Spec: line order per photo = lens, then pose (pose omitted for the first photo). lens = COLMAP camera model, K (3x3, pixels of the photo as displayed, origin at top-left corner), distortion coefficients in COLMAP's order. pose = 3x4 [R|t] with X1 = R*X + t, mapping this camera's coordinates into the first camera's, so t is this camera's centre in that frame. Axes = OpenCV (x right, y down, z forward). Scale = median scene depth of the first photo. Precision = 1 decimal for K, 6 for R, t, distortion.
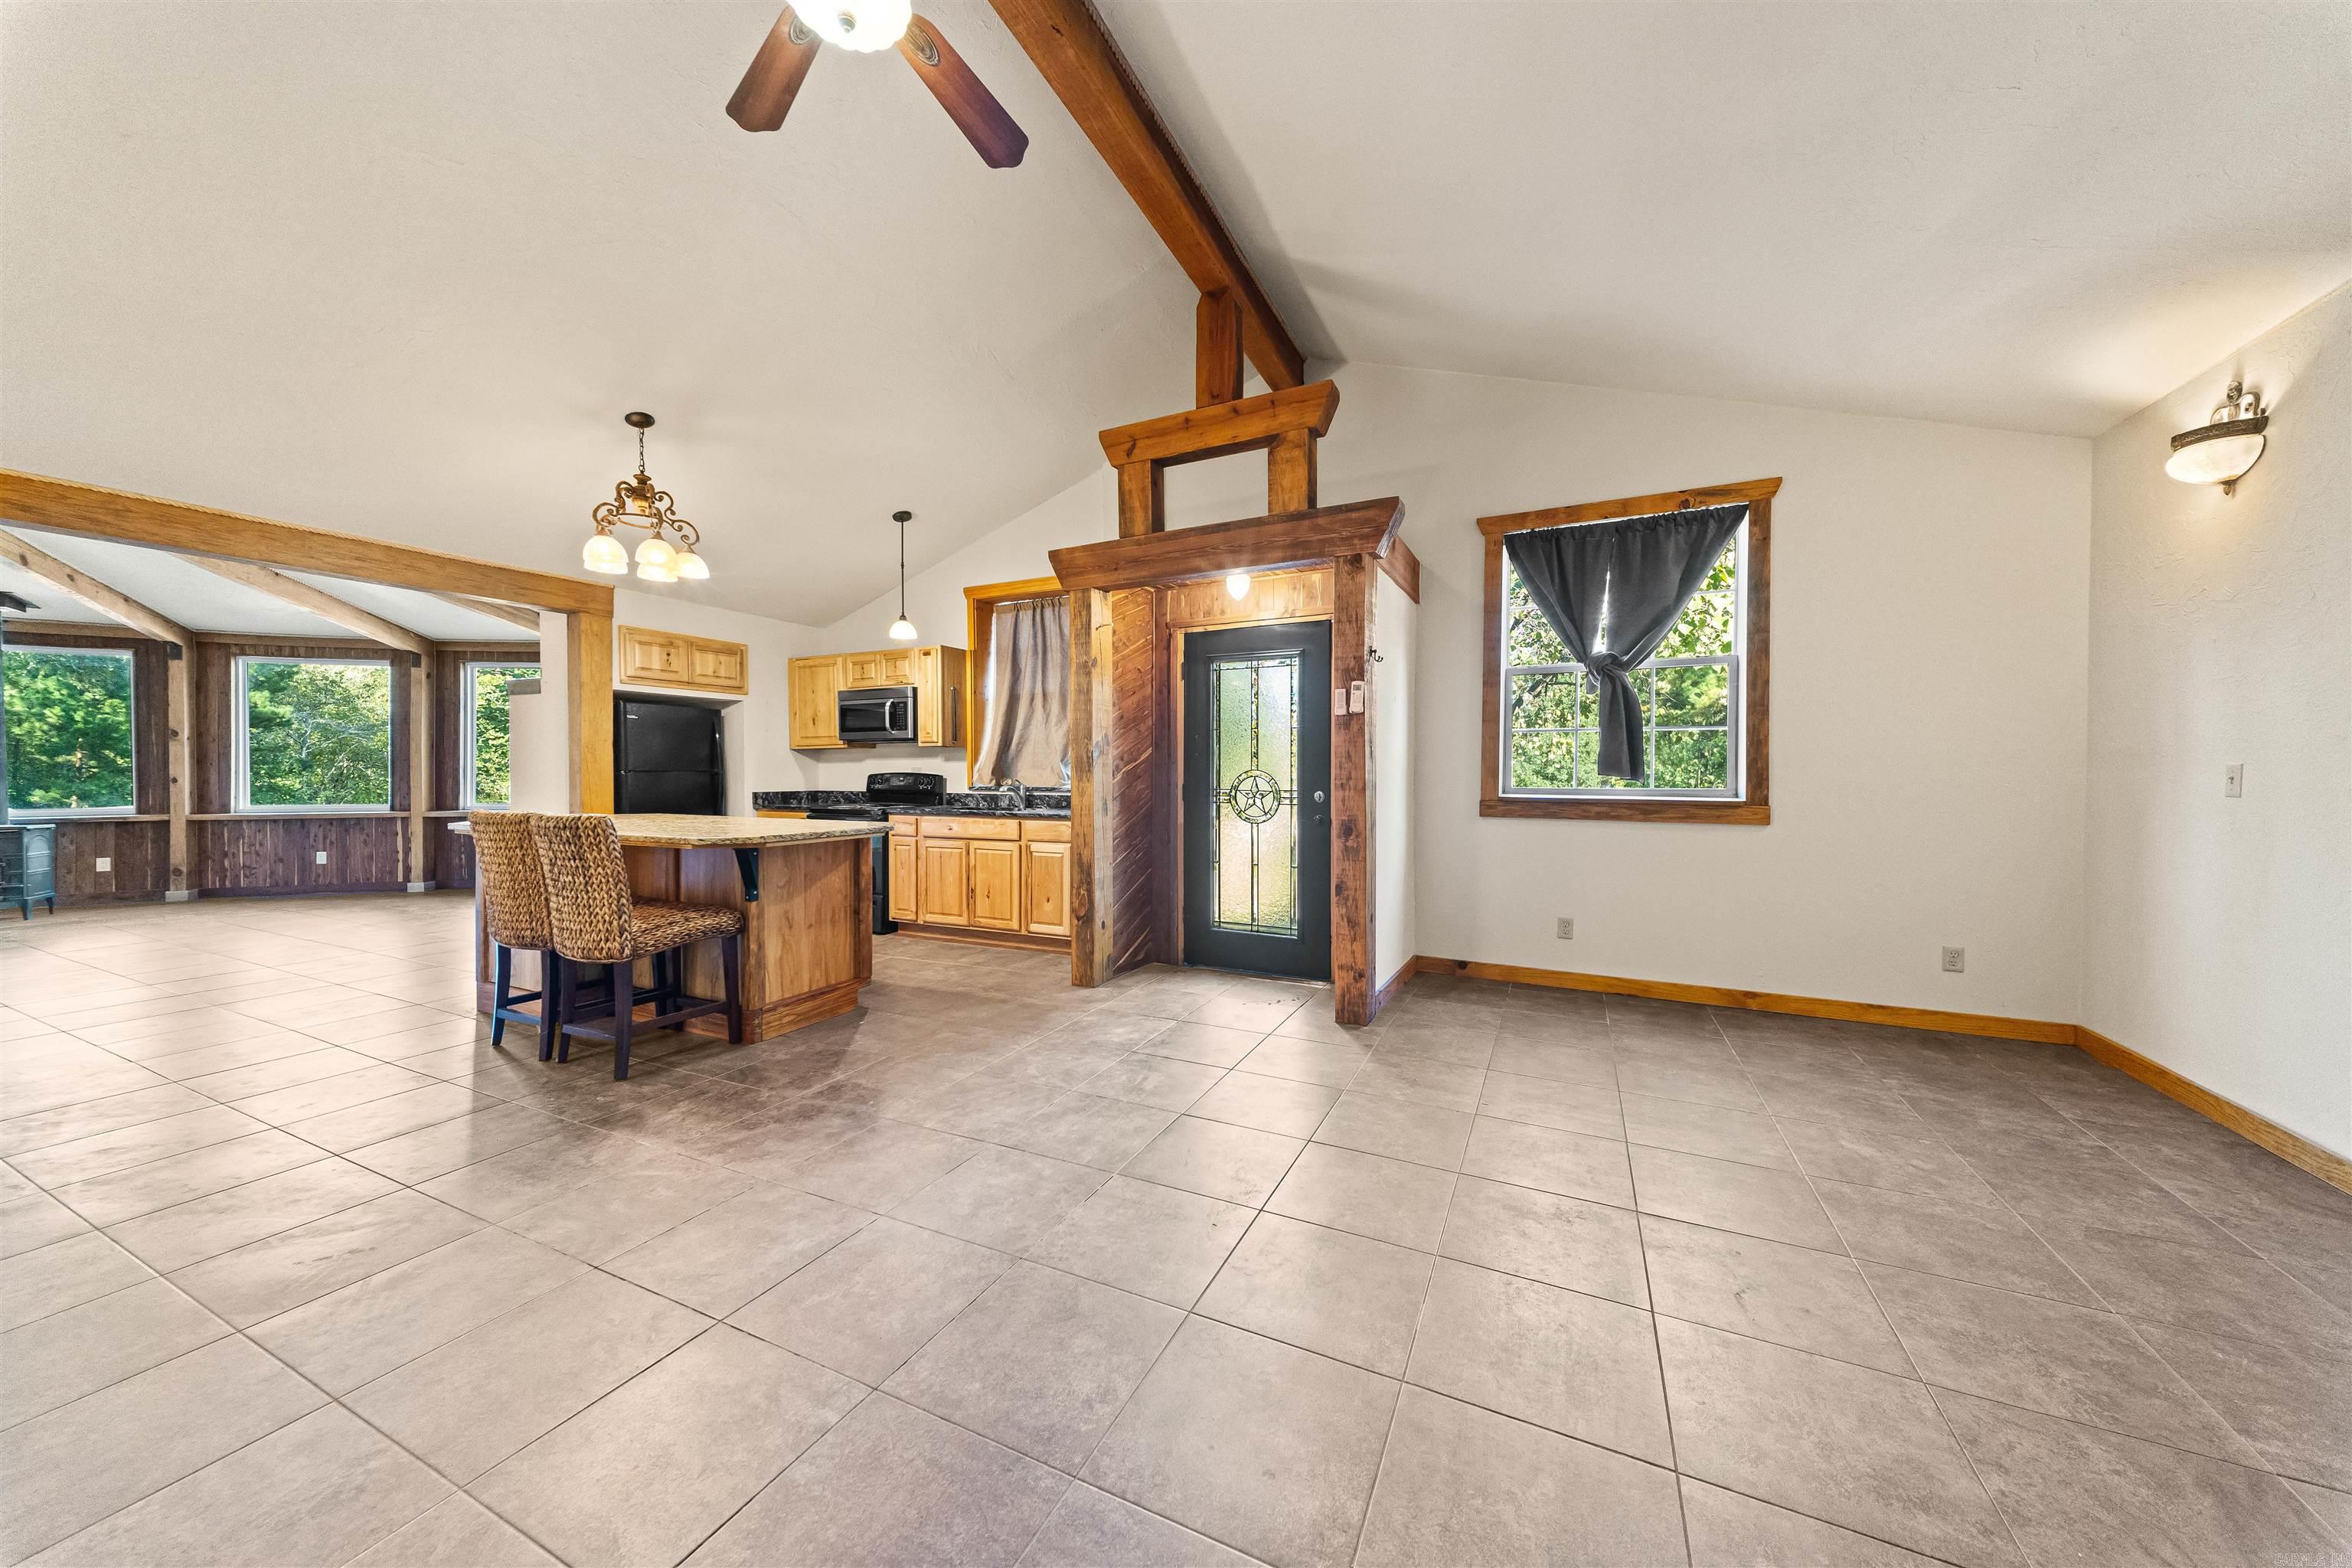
lens RADIAL K [[847.8, 0, 1227.4], [0, 847.8, 771.0], [0, 0, 1]] dist [0.020123, -0.001117]
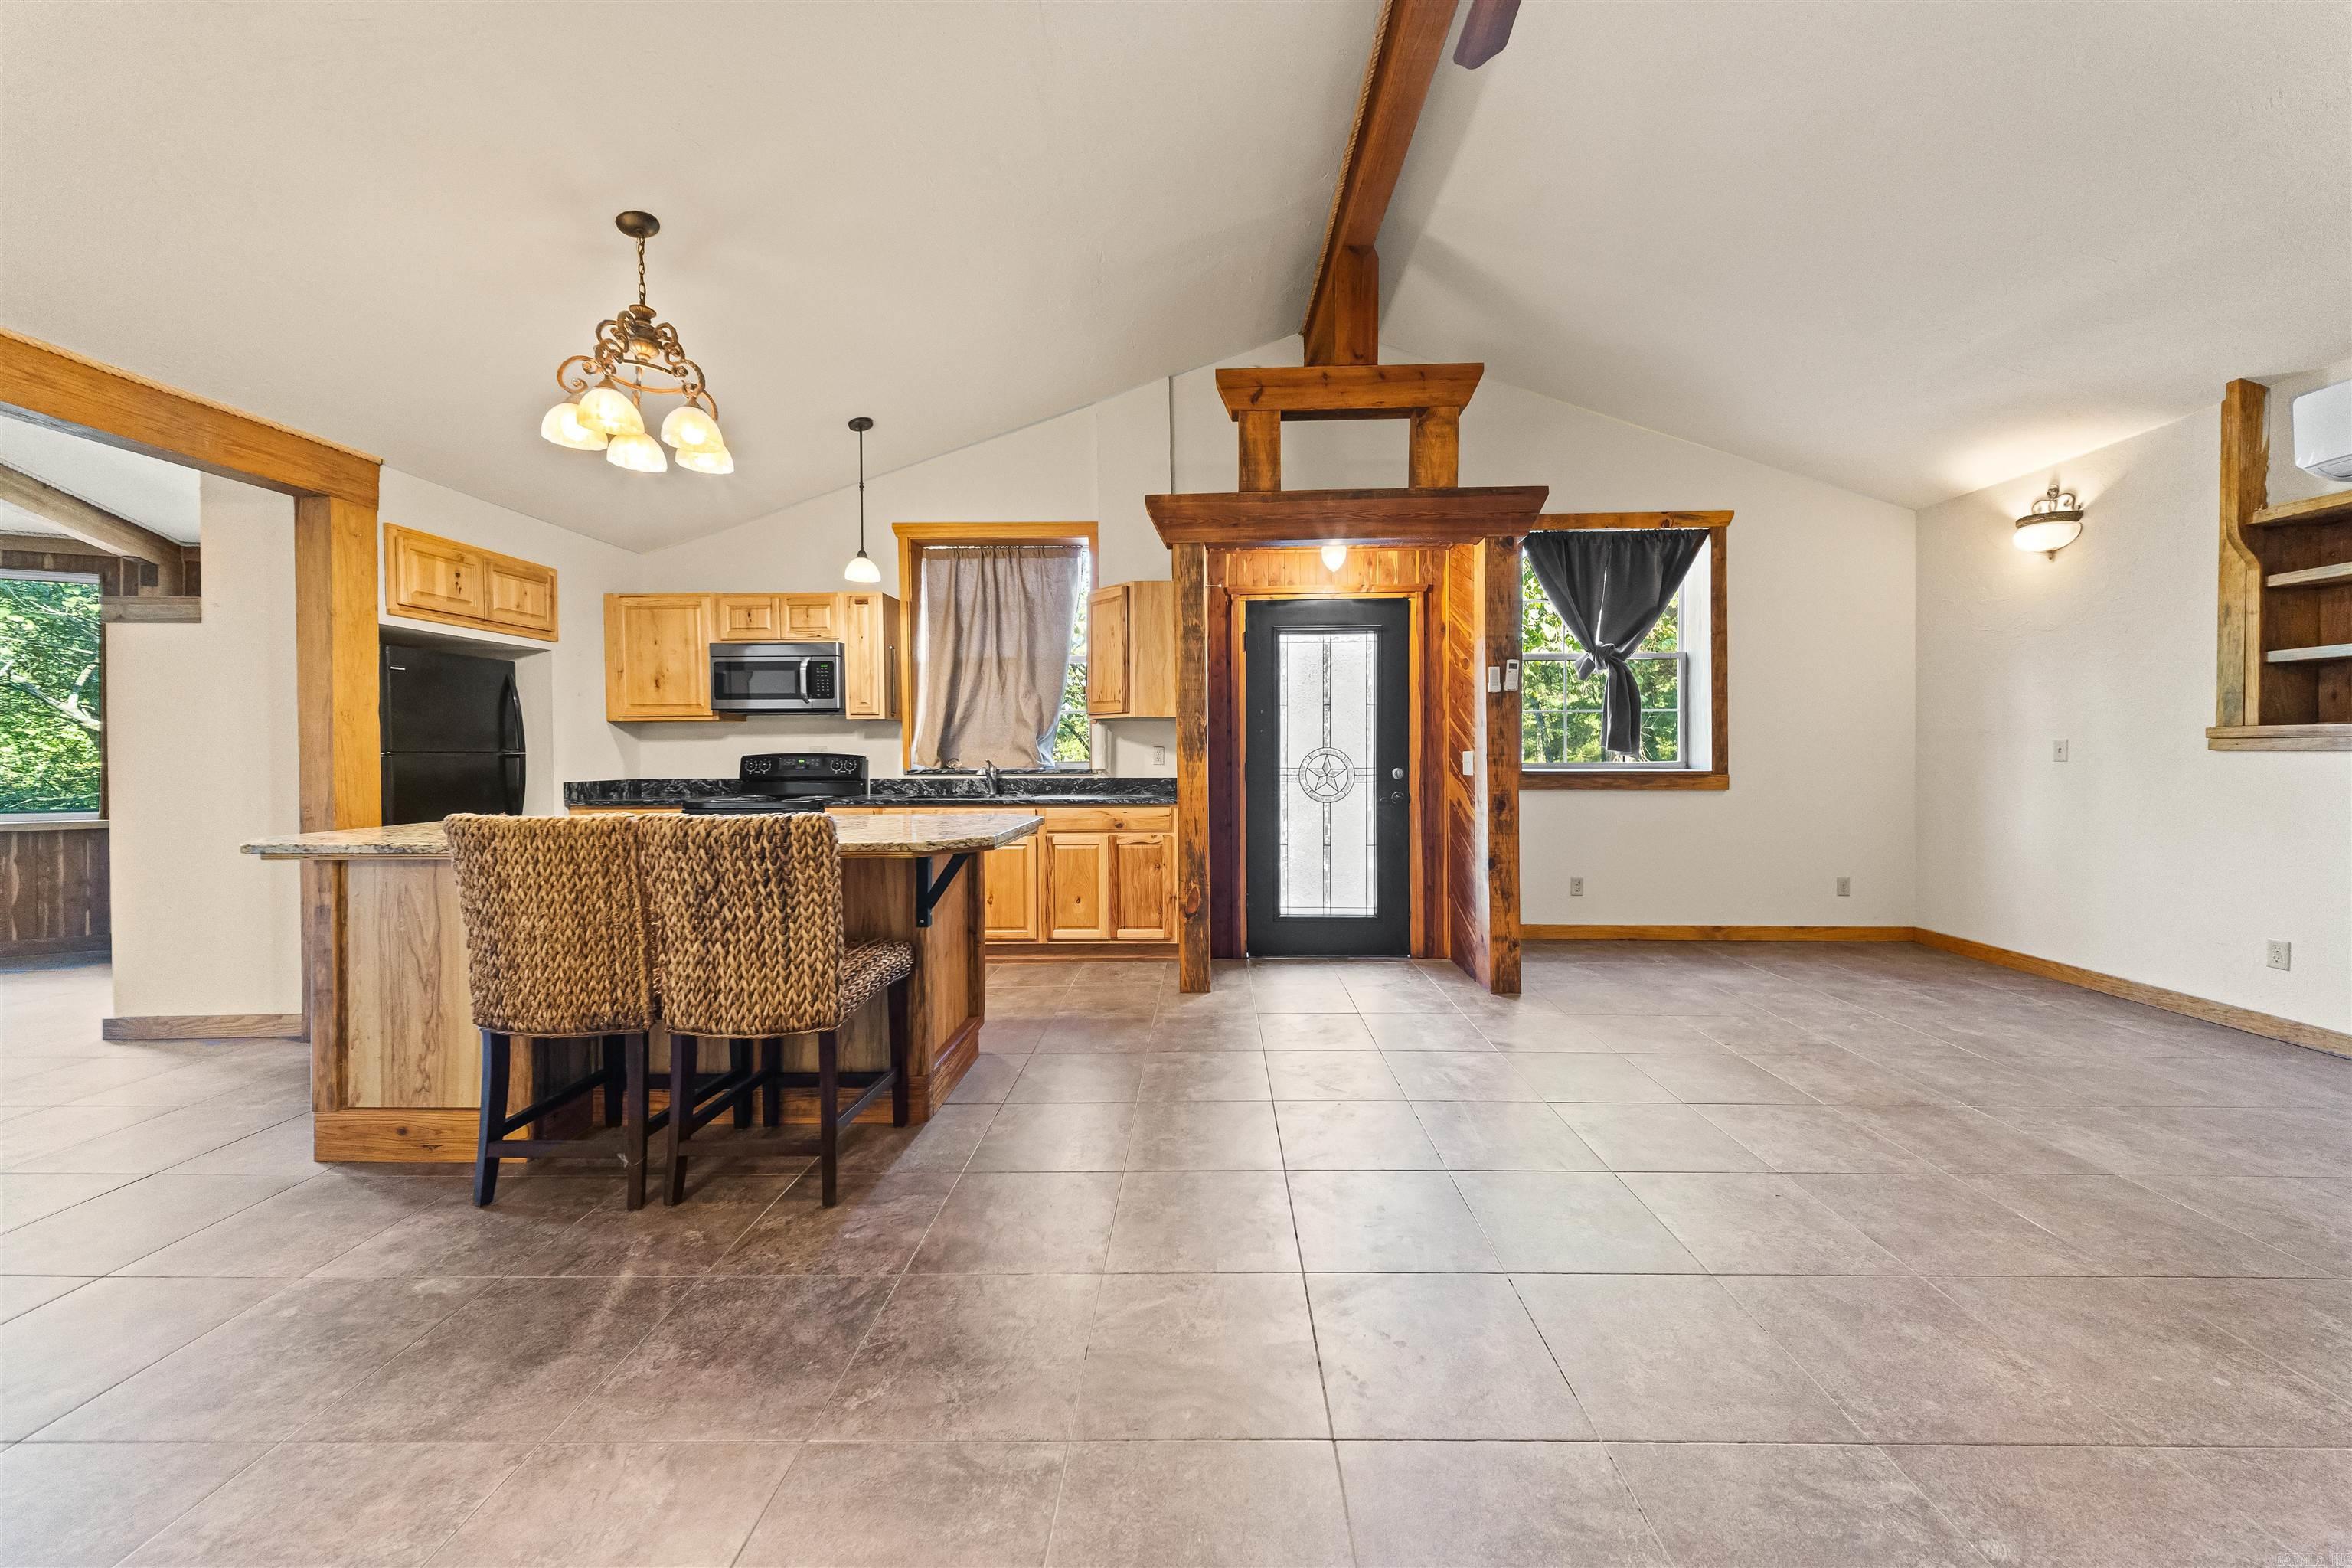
lens RADIAL K [[847.8, 0, 1244.1], [0, 847.8, 750.0], [0, 0, 1]] dist [0.020123, -0.001117]
pose [[0.901499, -0.004072, 0.432762, -0.488580], [0.005055, 0.999987, -0.001123, 0.002573], [-0.432752, 0.003200, 0.901508, 0.173193]]
